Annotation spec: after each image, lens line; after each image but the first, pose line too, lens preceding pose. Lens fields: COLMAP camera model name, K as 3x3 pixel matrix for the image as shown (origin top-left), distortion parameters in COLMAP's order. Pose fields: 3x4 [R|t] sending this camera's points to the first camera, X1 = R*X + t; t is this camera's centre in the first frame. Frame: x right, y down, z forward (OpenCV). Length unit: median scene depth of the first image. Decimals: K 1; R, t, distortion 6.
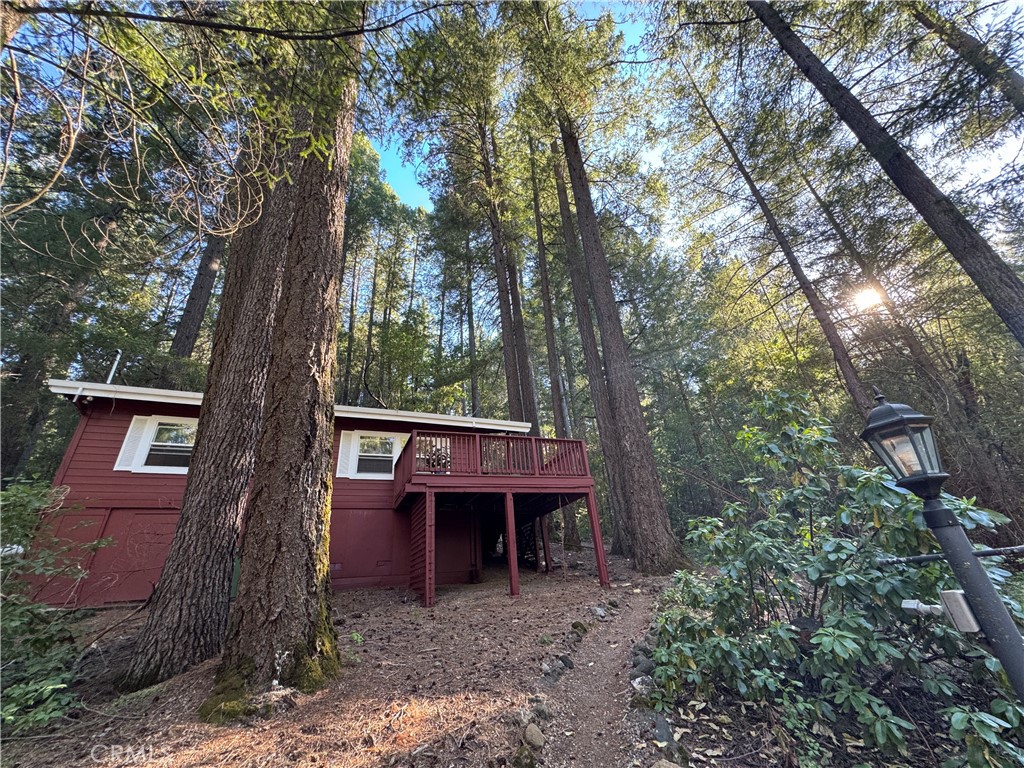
lens RADIAL K [[410.5, 0, 512.0], [0, 410.5, 384.0], [0, 0, 1]] dist [-0.003648, 0.000521]
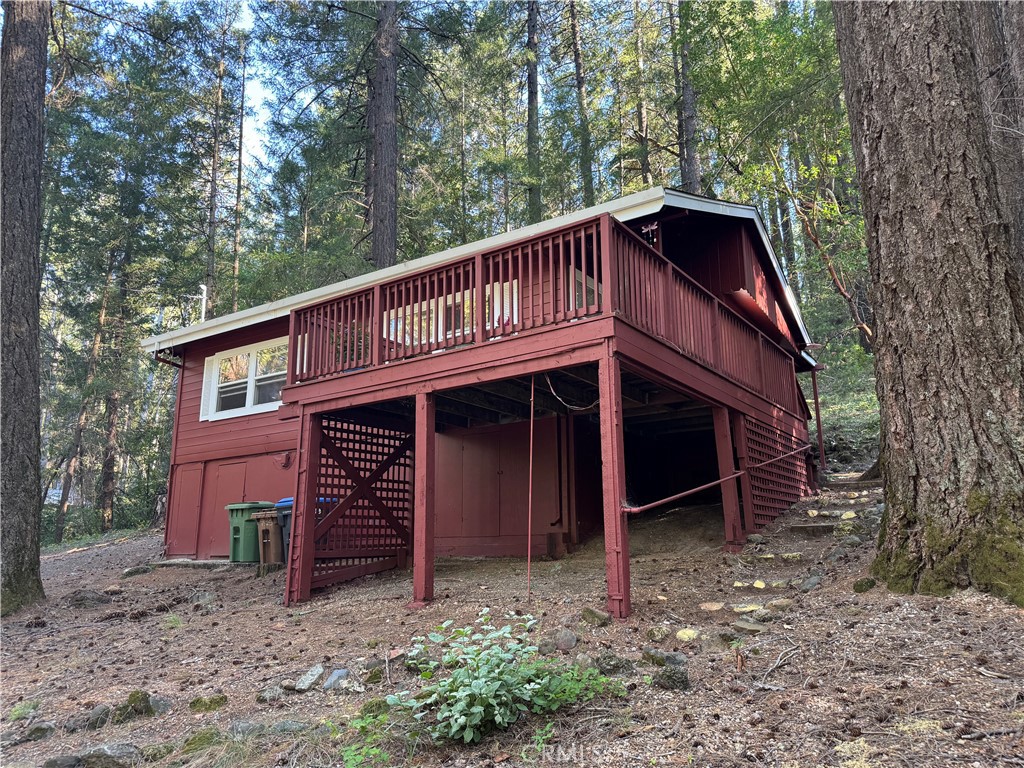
lens RADIAL K [[740.4, 0, 512.0], [0, 740.4, 384.0], [0, 0, 1]] dist [0.003269, 0.000850]
pose [[0.560154, -0.123148, -0.819184, 0.734016], [0.352333, 0.930403, 0.101056, 0.201872], [0.749726, -0.345232, 0.564557, 0.592148]]
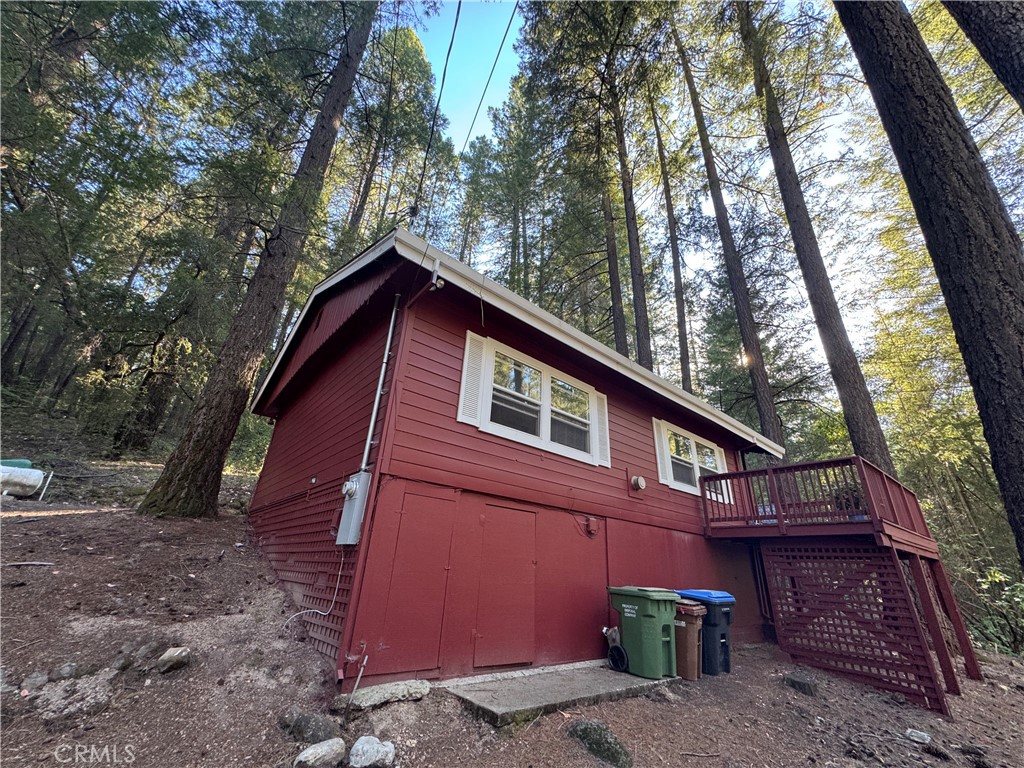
lens RADIAL K [[410.5, 0, 512.0], [0, 410.5, 384.0], [0, 0, 1]] dist [-0.003648, 0.000521]
pose [[0.940810, 0.241701, 0.237609, -0.999454], [-0.252446, 0.967488, 0.015408, 0.127876], [-0.226160, -0.074479, 0.971239, 0.417789]]
